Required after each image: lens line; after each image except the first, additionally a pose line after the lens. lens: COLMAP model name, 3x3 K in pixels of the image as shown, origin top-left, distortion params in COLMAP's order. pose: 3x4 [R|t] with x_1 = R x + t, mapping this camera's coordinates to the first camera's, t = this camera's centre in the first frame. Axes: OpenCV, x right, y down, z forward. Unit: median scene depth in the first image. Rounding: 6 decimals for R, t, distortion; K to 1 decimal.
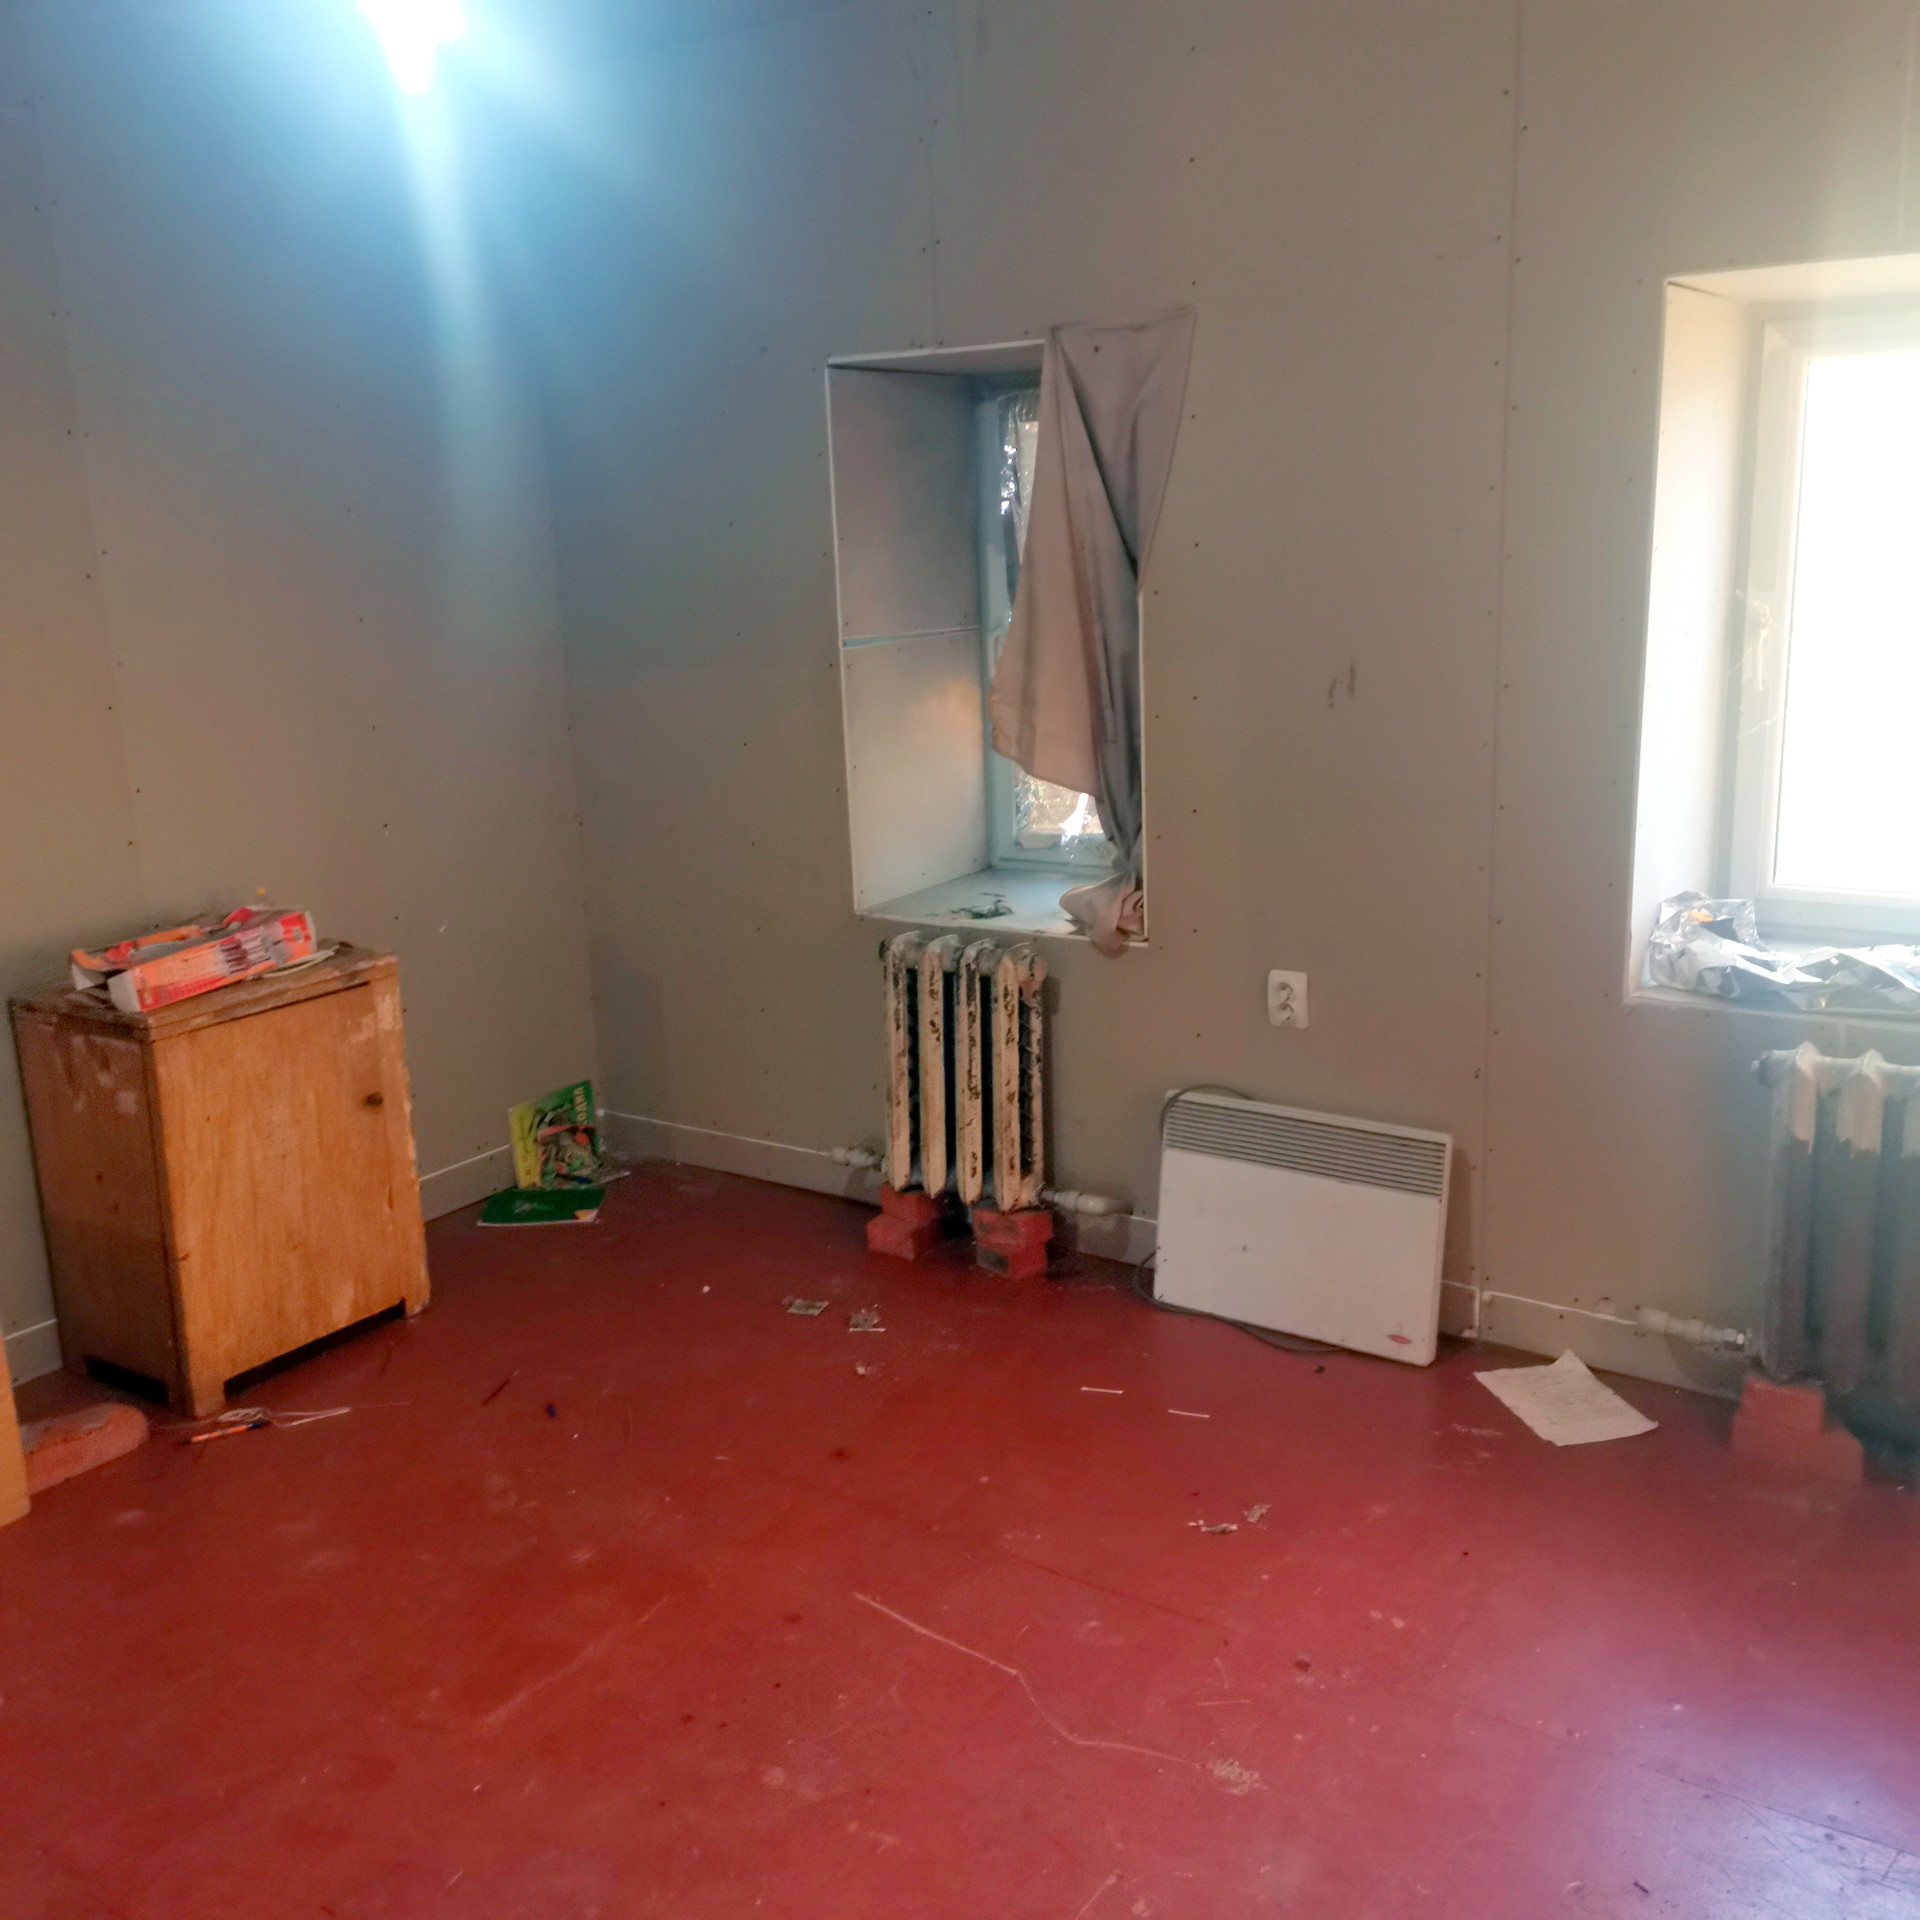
lens RADIAL K [[1885.8, 0, 964.4], [0, 1885.8, 968.2], [0, 0, 1]] dist [0.089094, -0.113722]
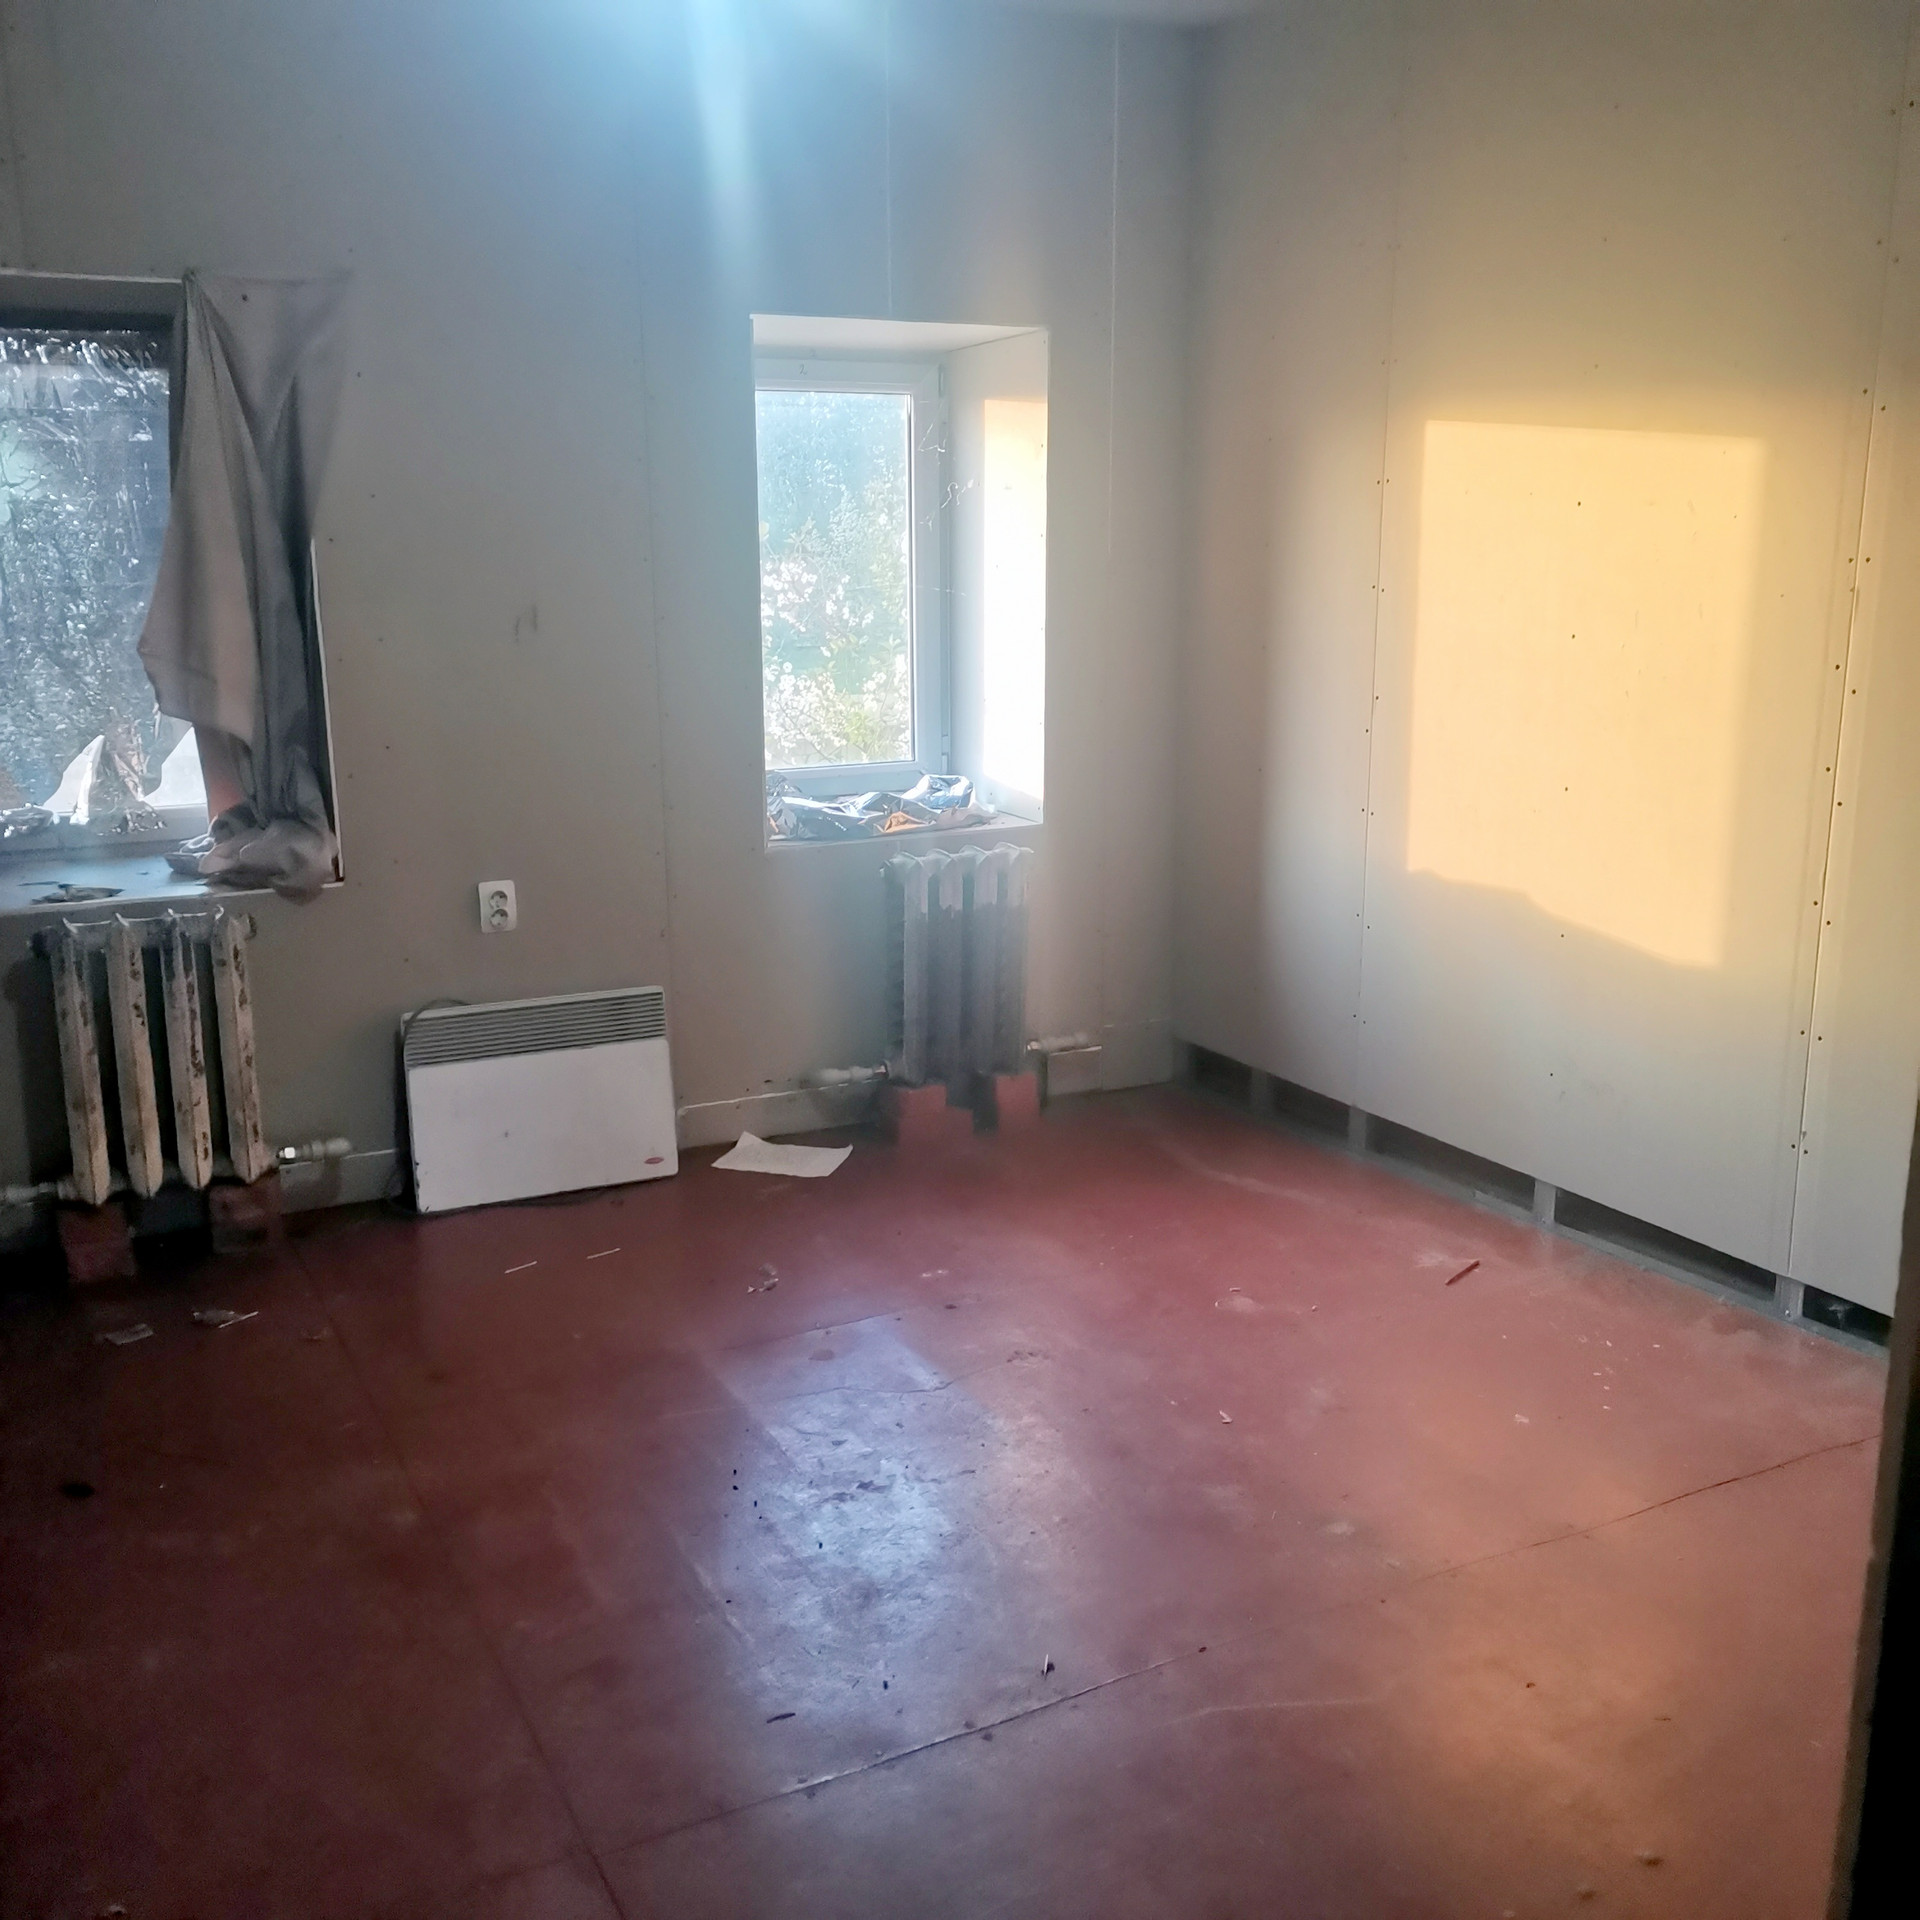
lens RADIAL K [[1885.8, 0, 964.4], [0, 1885.8, 968.2], [0, 0, 1]] dist [0.089094, -0.113722]
pose [[0.477214, -0.168840, 0.862415, -0.676452], [0.192814, 0.977573, 0.084693, 0.010545], [-0.857374, 0.125869, 0.499066, 0.204634]]
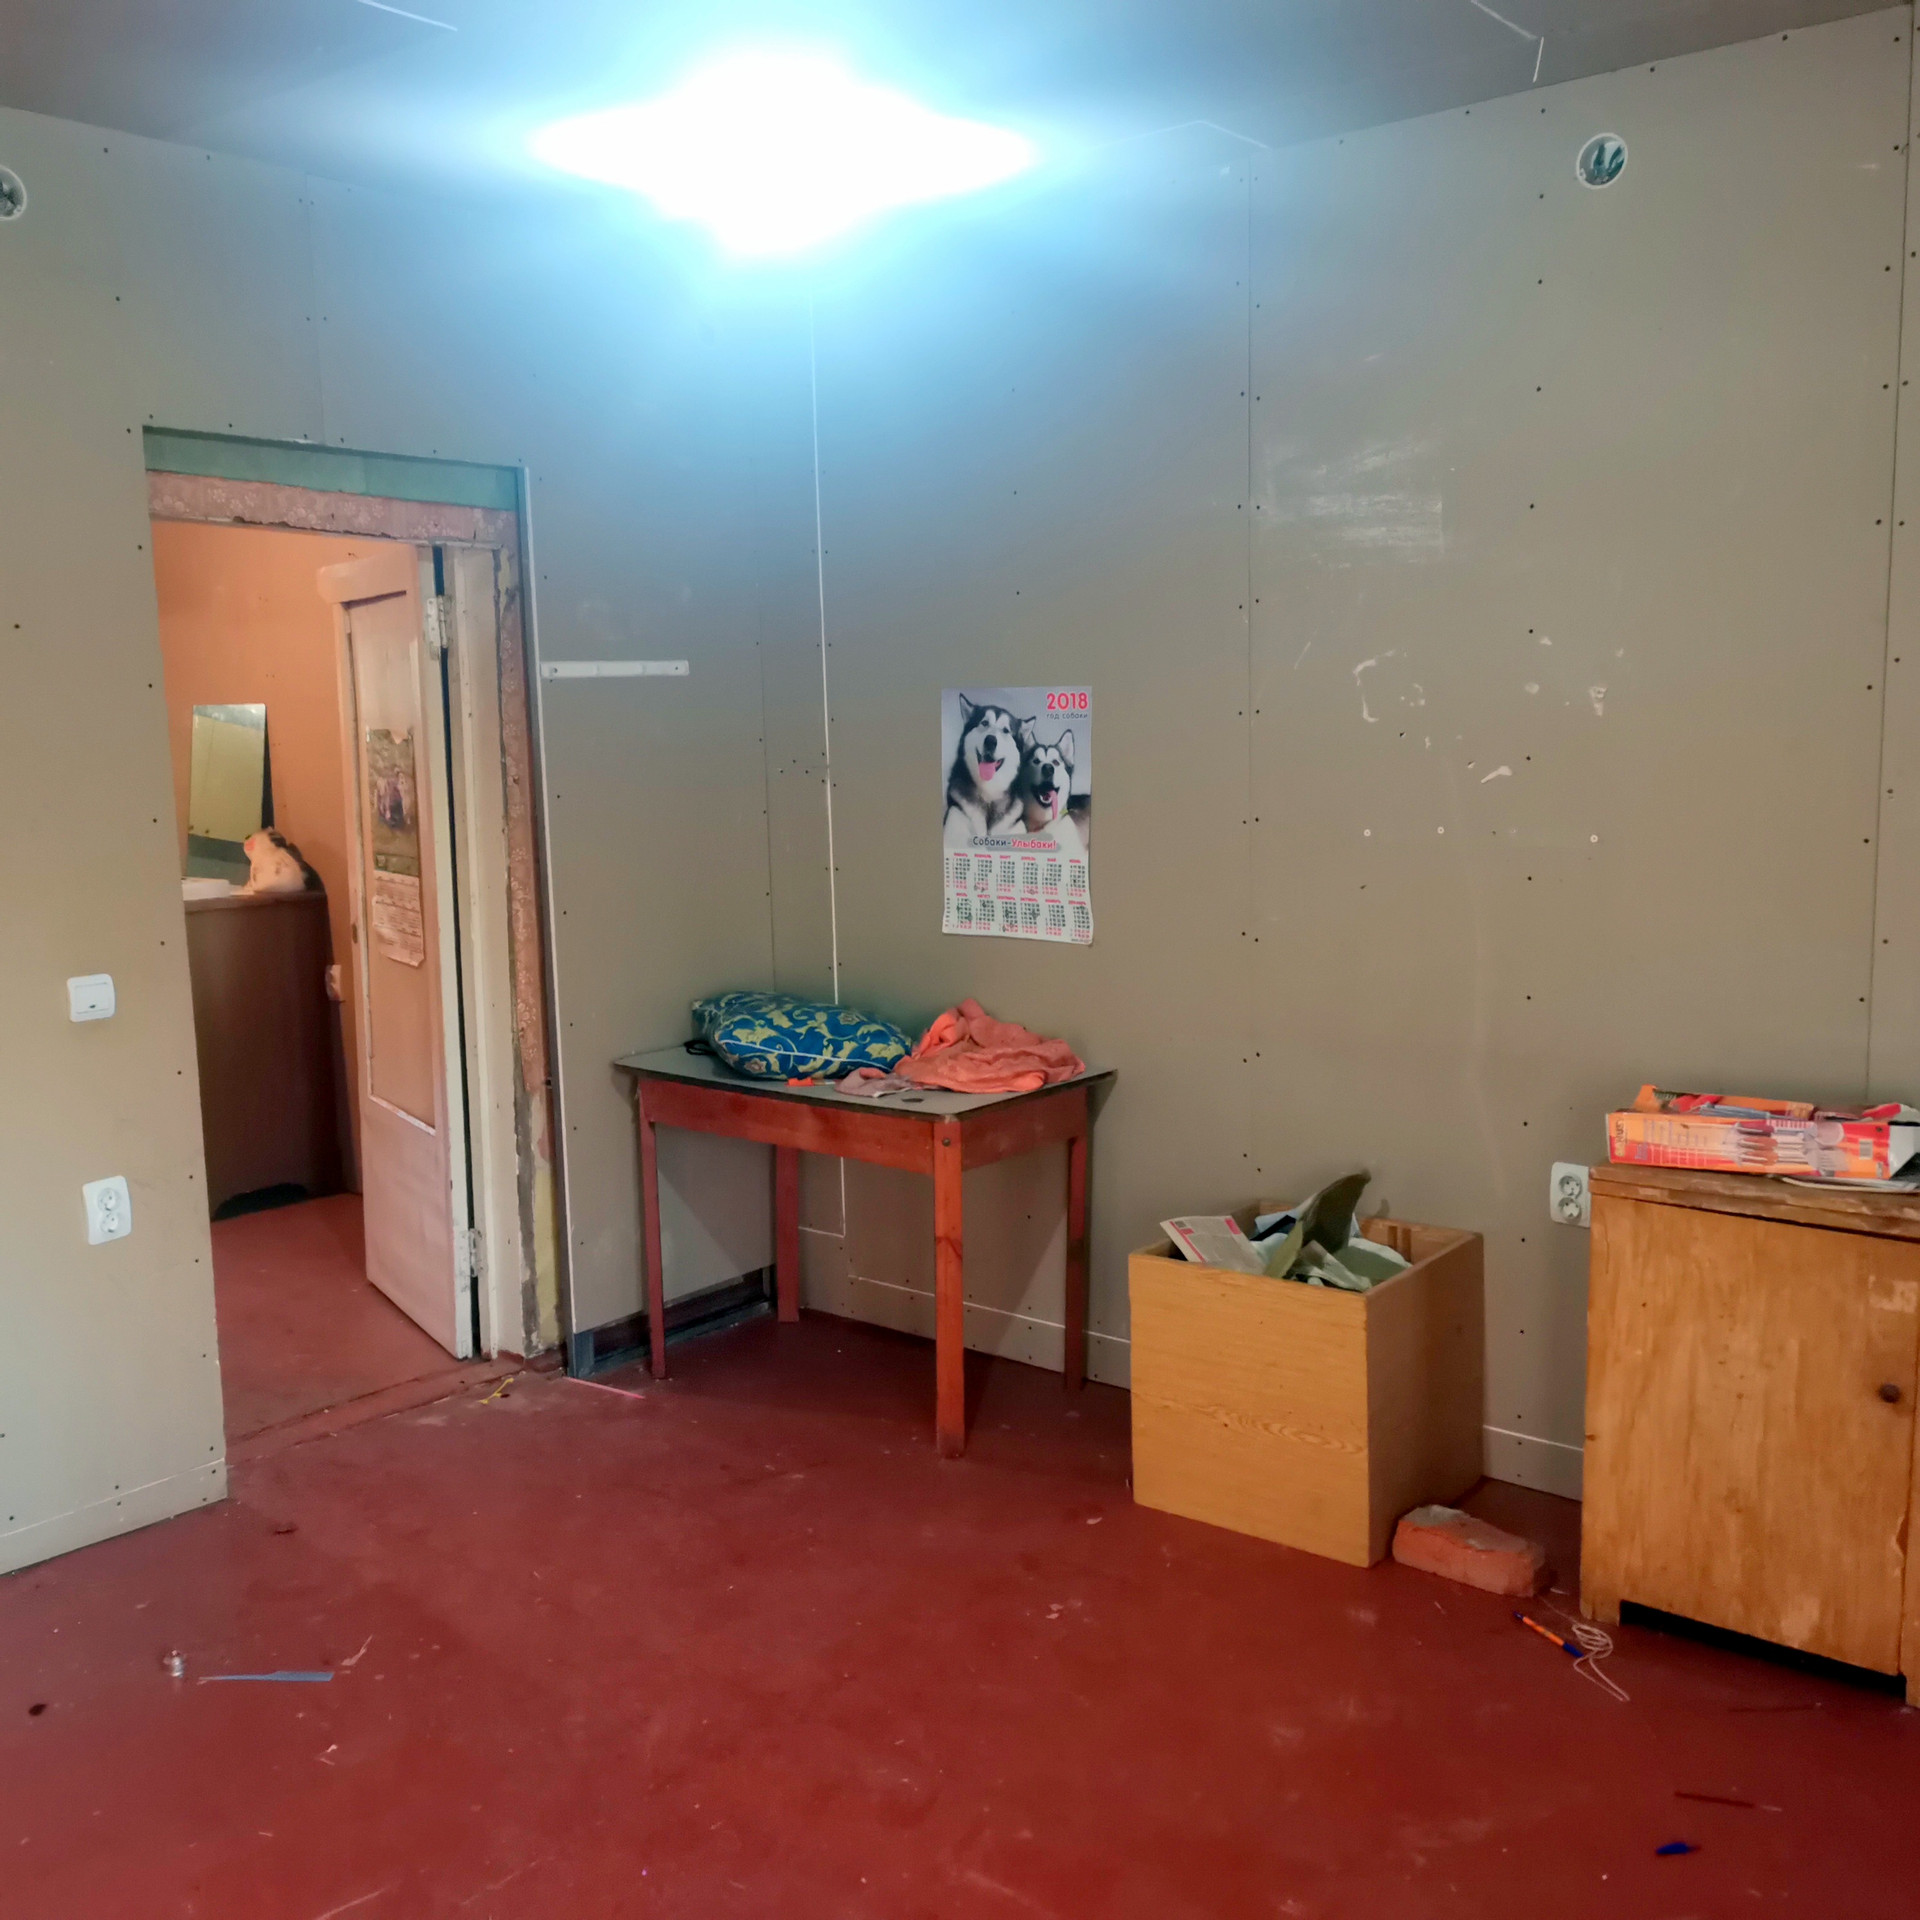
lens RADIAL K [[1885.8, 0, 964.4], [0, 1885.8, 968.2], [0, 0, 1]] dist [0.089094, -0.113722]
pose [[-0.085009, 0.173141, -0.981222, 0.431032], [-0.211026, 0.959318, 0.187558, -0.156104], [0.973777, 0.223007, -0.045014, 0.656703]]
